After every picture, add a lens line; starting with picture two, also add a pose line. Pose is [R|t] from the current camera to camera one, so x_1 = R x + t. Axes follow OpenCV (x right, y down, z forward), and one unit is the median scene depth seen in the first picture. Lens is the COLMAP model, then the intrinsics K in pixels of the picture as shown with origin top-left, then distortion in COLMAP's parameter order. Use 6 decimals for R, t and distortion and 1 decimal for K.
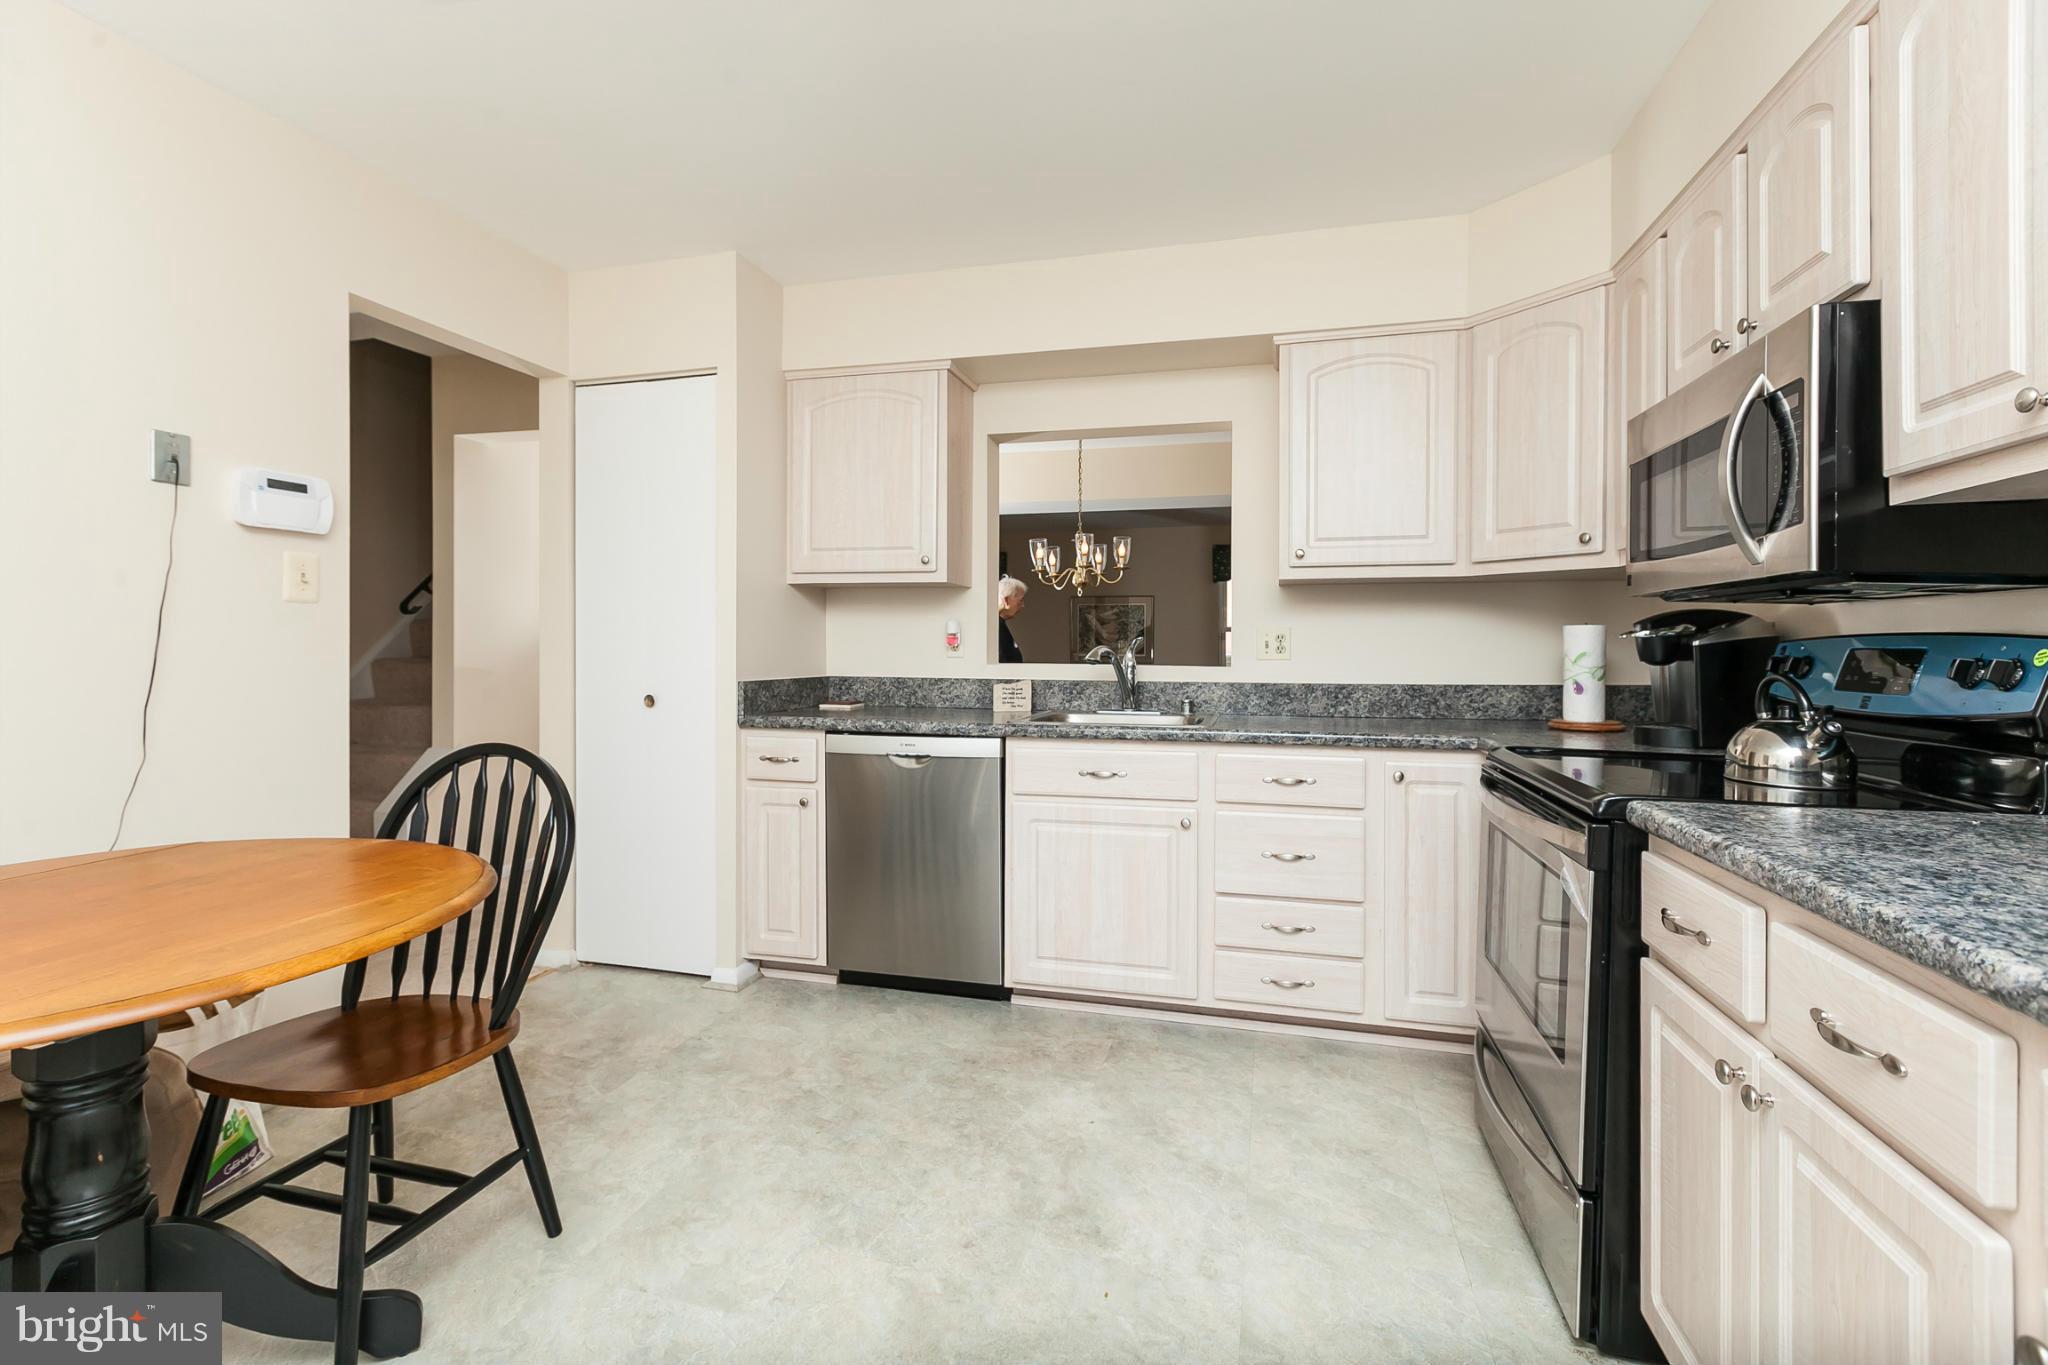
lens RADIAL K [[908.7, 0, 1016.4], [0, 908.7, 644.5], [0, 0, 1]] dist [0.002200, -0.001670]
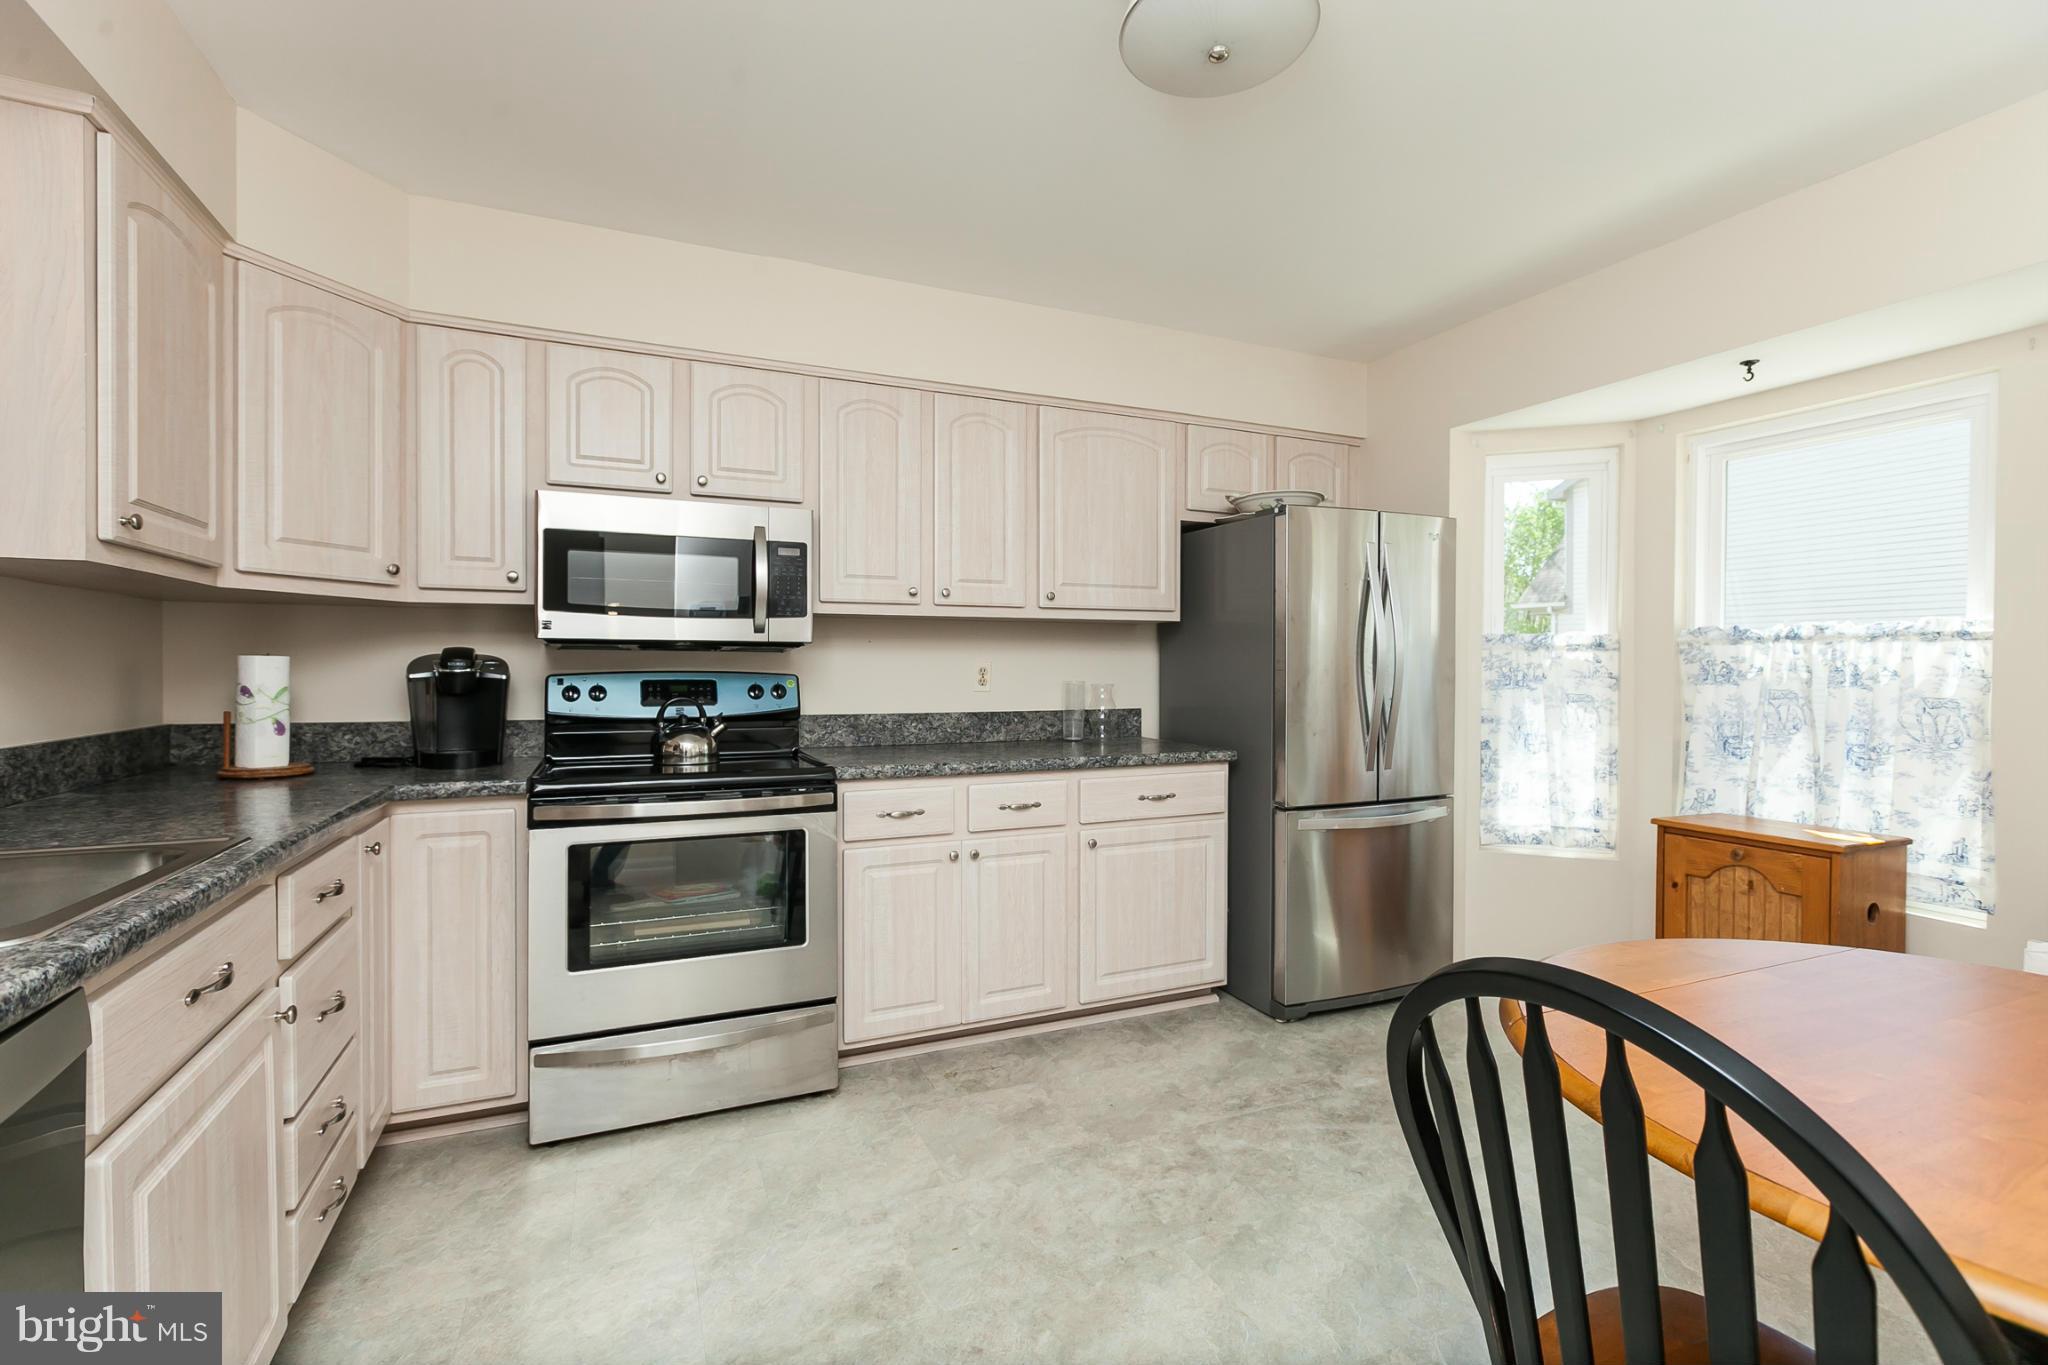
lens RADIAL K [[908.7, 0, 1013.6], [0, 908.7, 675.1], [0, 0, 1]] dist [0.002200, -0.001670]
pose [[-0.624575, -0.010803, 0.780890, -0.503633], [-0.006360, 0.999942, 0.008746, -0.015141], [-0.780939, 0.000496, -0.624607, 0.994967]]
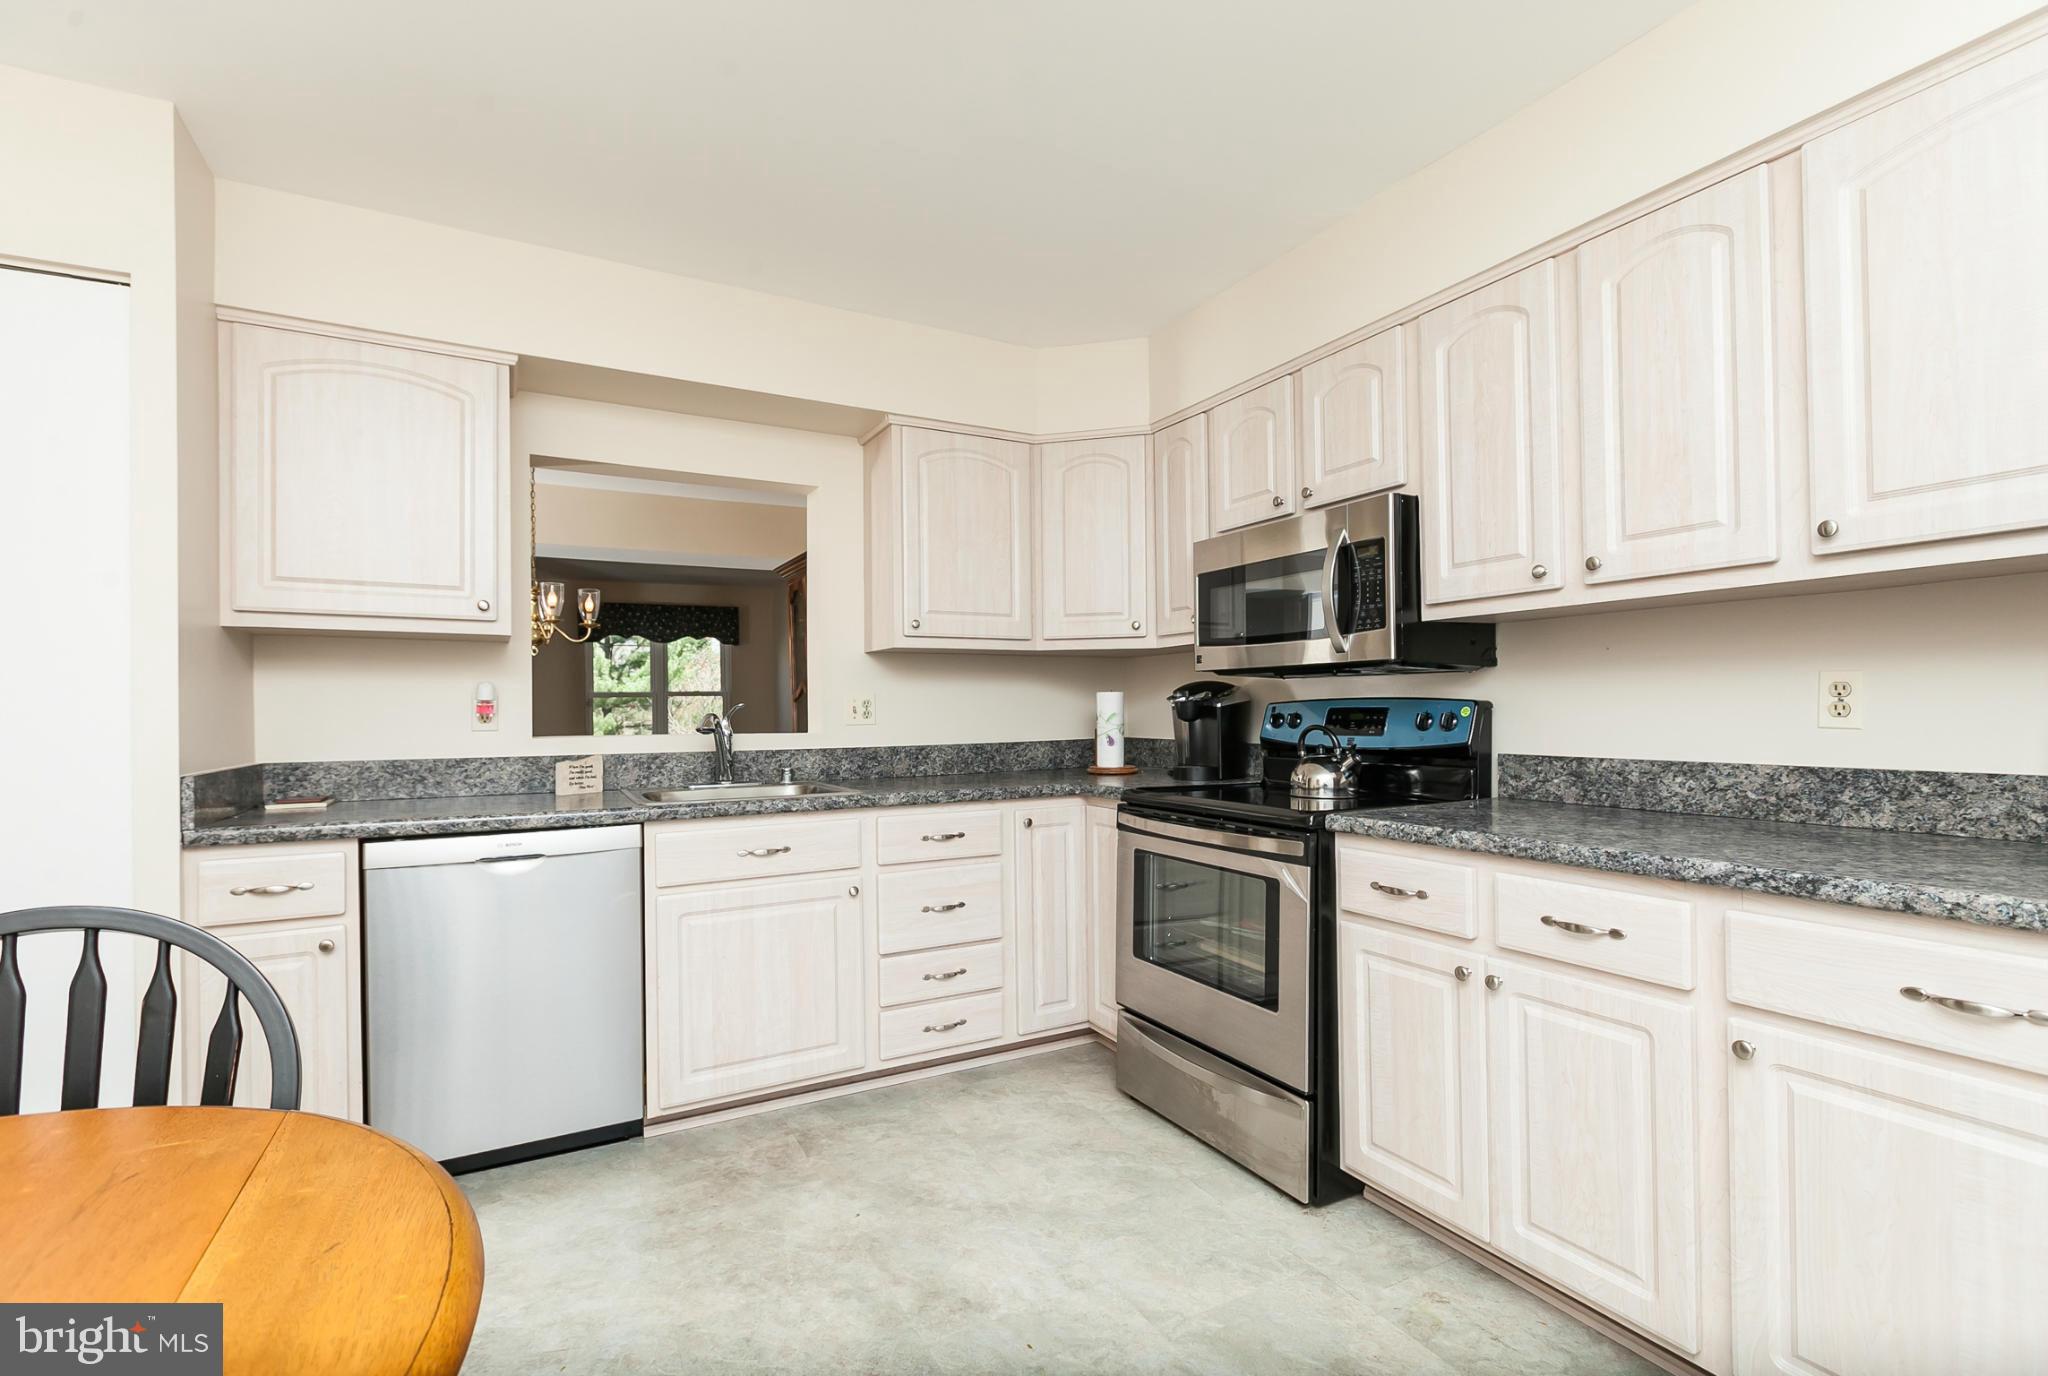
lens RADIAL K [[915.1, 0, 1015.2], [0, 915.1, 699.5], [0, 0, 1]] dist [0.001516, 0.000374]
pose [[0.726597, -0.002729, 0.687058, -0.369501], [0.010854, 0.999913, -0.007507, -0.002717], [-0.686978, 0.012912, 0.726563, 0.151709]]
